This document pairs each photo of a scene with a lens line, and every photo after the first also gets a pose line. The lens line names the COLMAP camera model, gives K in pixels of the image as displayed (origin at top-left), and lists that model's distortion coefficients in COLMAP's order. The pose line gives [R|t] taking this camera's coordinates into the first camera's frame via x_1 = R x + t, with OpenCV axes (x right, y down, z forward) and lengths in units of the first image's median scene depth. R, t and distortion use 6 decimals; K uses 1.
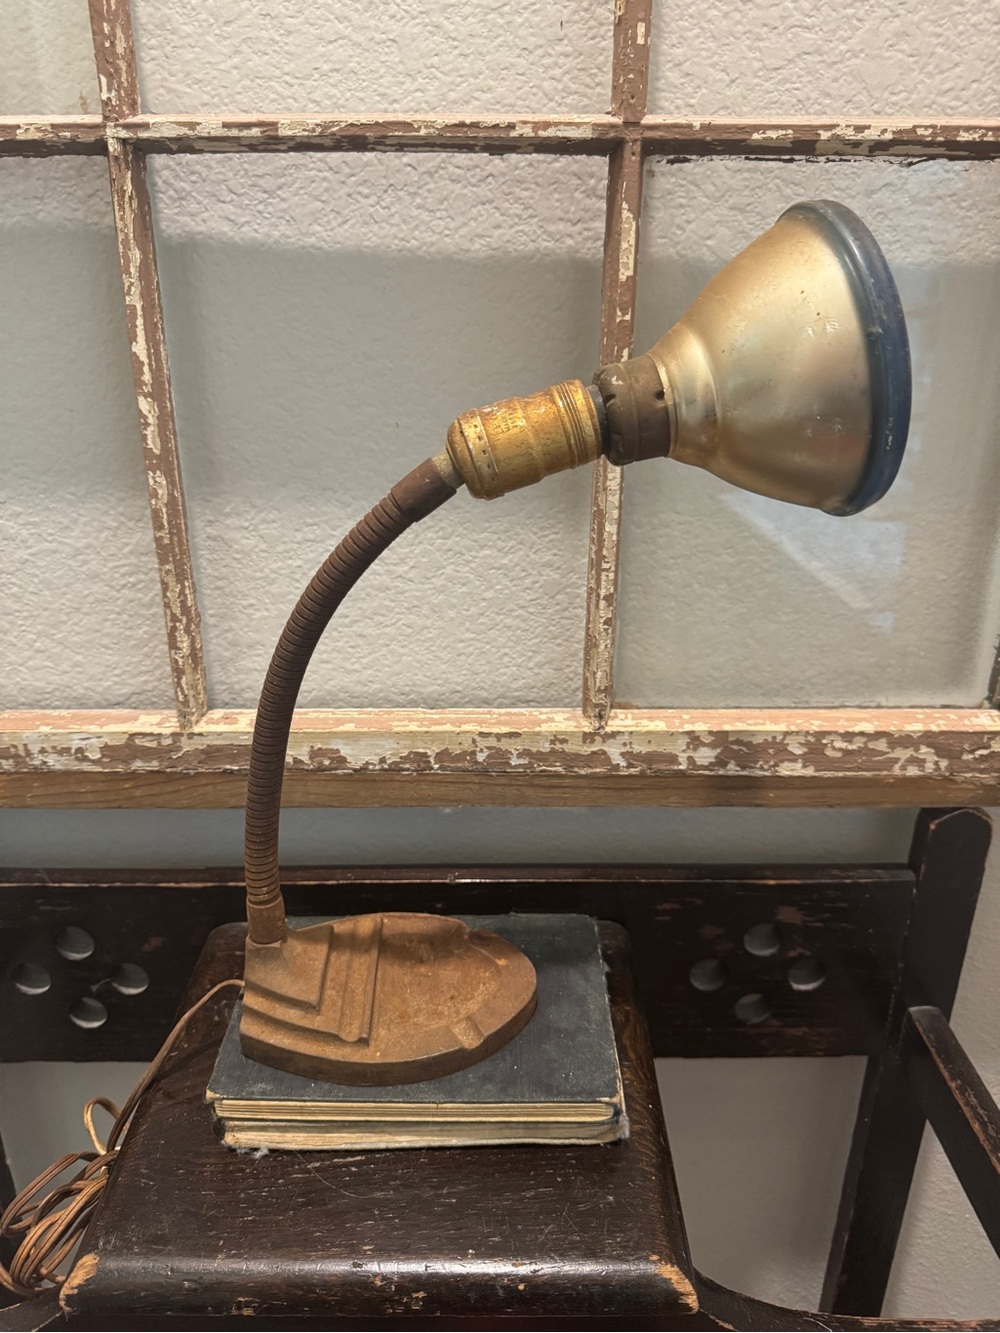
lens RADIAL K [[1147.5, 0, 507.8], [0, 1147.5, 631.2], [0, 0, 1]] dist [0.196619, -0.454350]
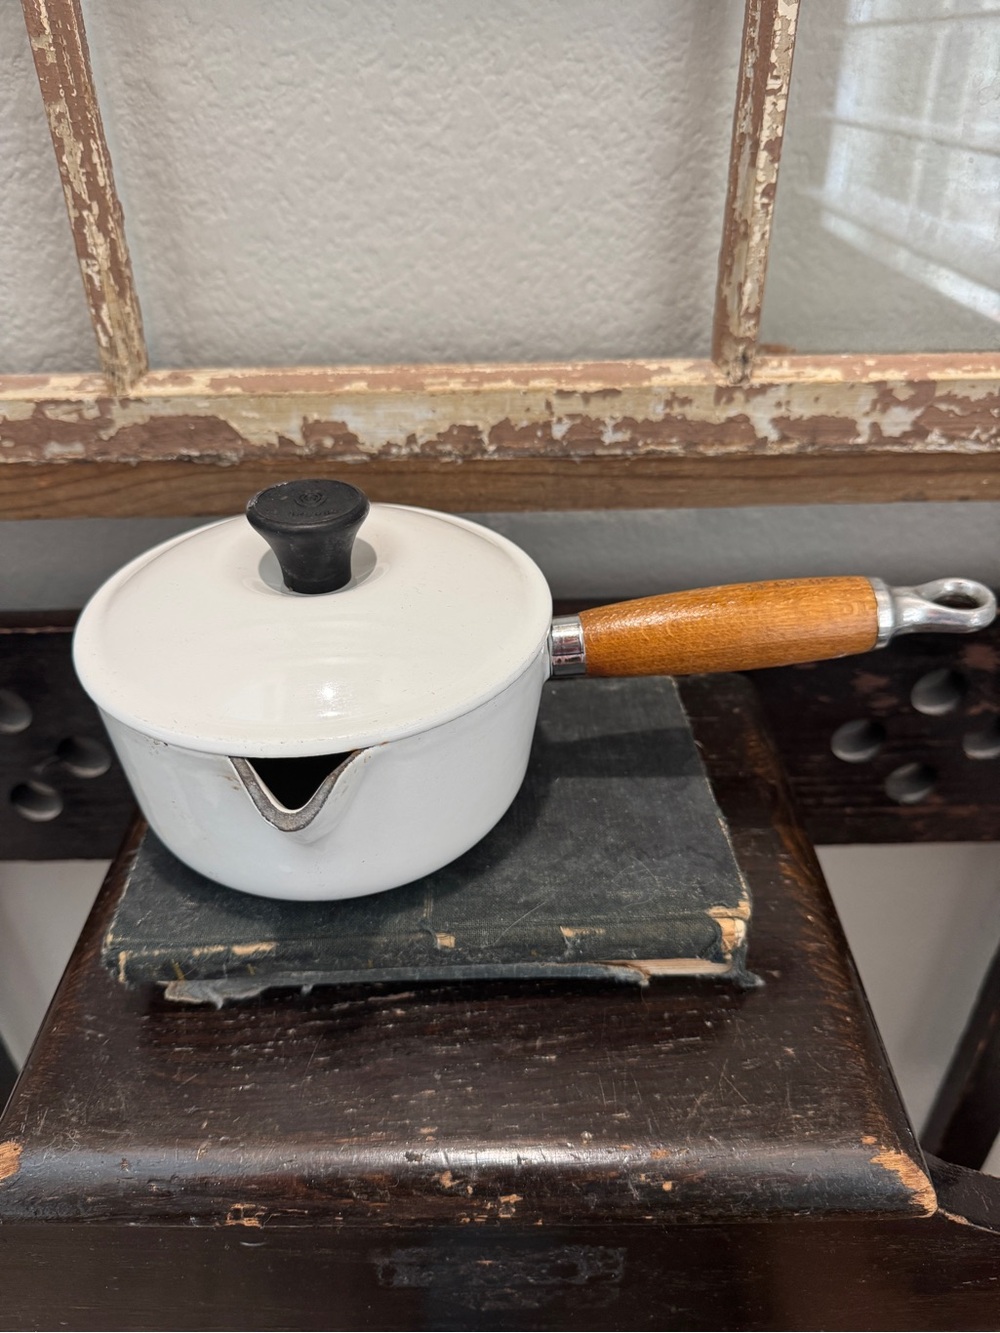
lens RADIAL K [[1113.7, 0, 499.3], [0, 1113.7, 696.3], [0, 0, 1]] dist [-0.013426, -0.017150]
pose [[0.999832, -0.015617, -0.009615, -0.054071], [0.017310, 0.976804, 0.213435, 0.122114], [0.006059, -0.213566, 0.976910, 0.342330]]
